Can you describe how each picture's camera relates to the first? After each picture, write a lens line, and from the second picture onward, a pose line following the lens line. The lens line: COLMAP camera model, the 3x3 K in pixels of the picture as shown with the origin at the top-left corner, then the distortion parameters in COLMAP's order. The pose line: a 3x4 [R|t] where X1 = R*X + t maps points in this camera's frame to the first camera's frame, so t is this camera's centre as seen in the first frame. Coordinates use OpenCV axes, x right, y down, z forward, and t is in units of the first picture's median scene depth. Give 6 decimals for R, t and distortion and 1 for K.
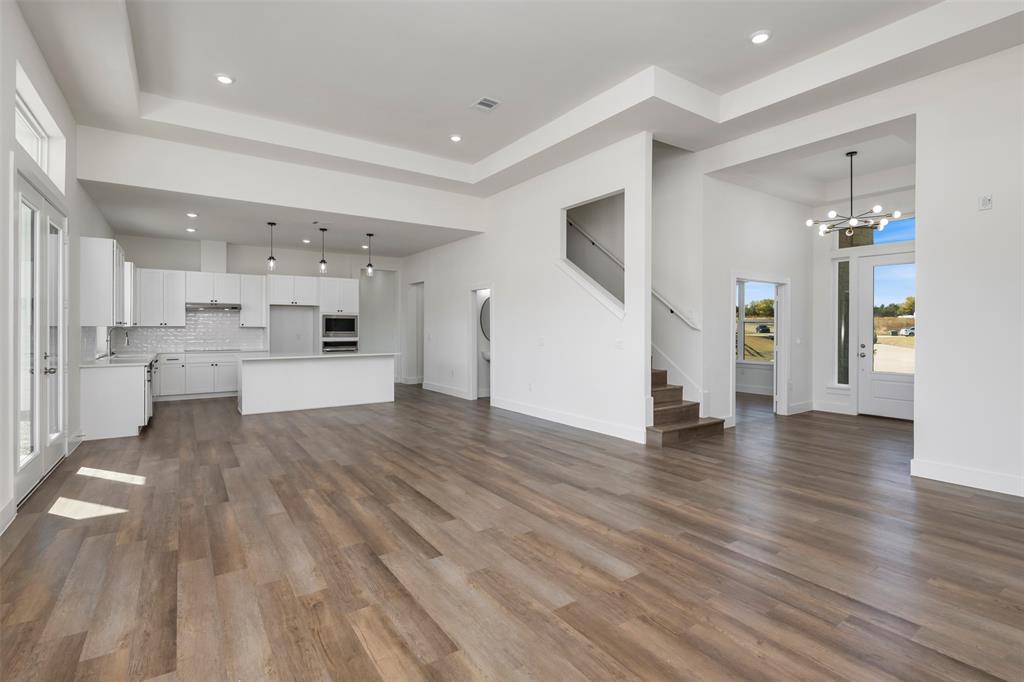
lens RADIAL K [[498.2, 0, 513.8], [0, 498.2, 331.1], [0, 0, 1]] dist [-0.002557, -0.000364]
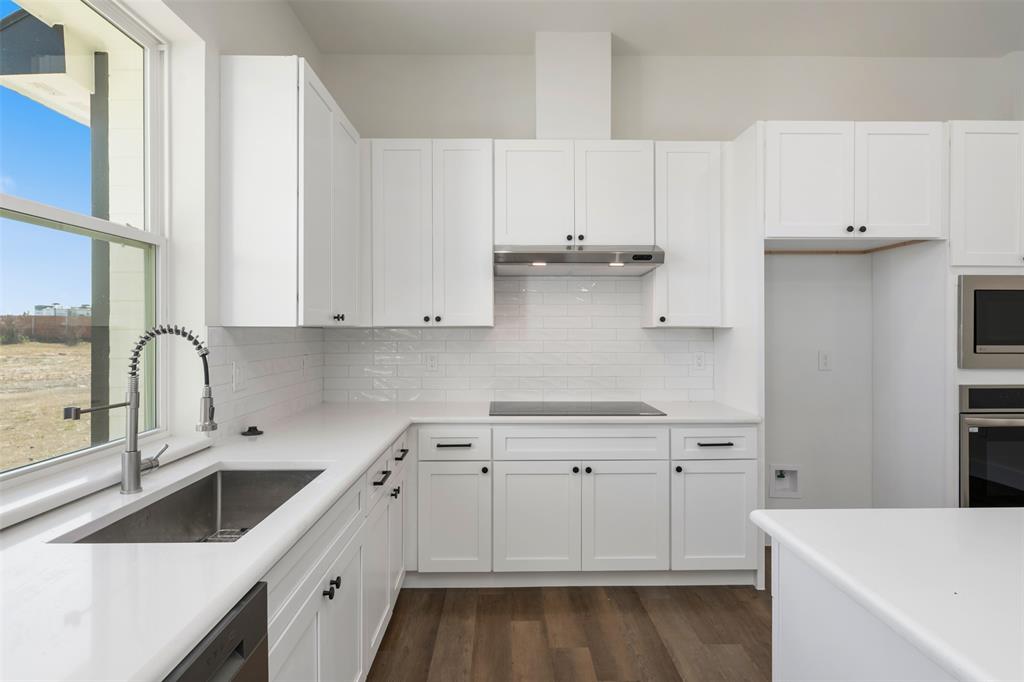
lens RADIAL K [[590.2, 0, 511.8], [0, 590.2, 337.3], [0, 0, 1]] dist [0.000202, 0.000026]
pose [[0.847928, 0.000670, -0.530110, -0.601146], [0.001966, 0.999988, 0.004409, -0.006749], [0.530107, -0.004781, 0.847917, 0.917972]]
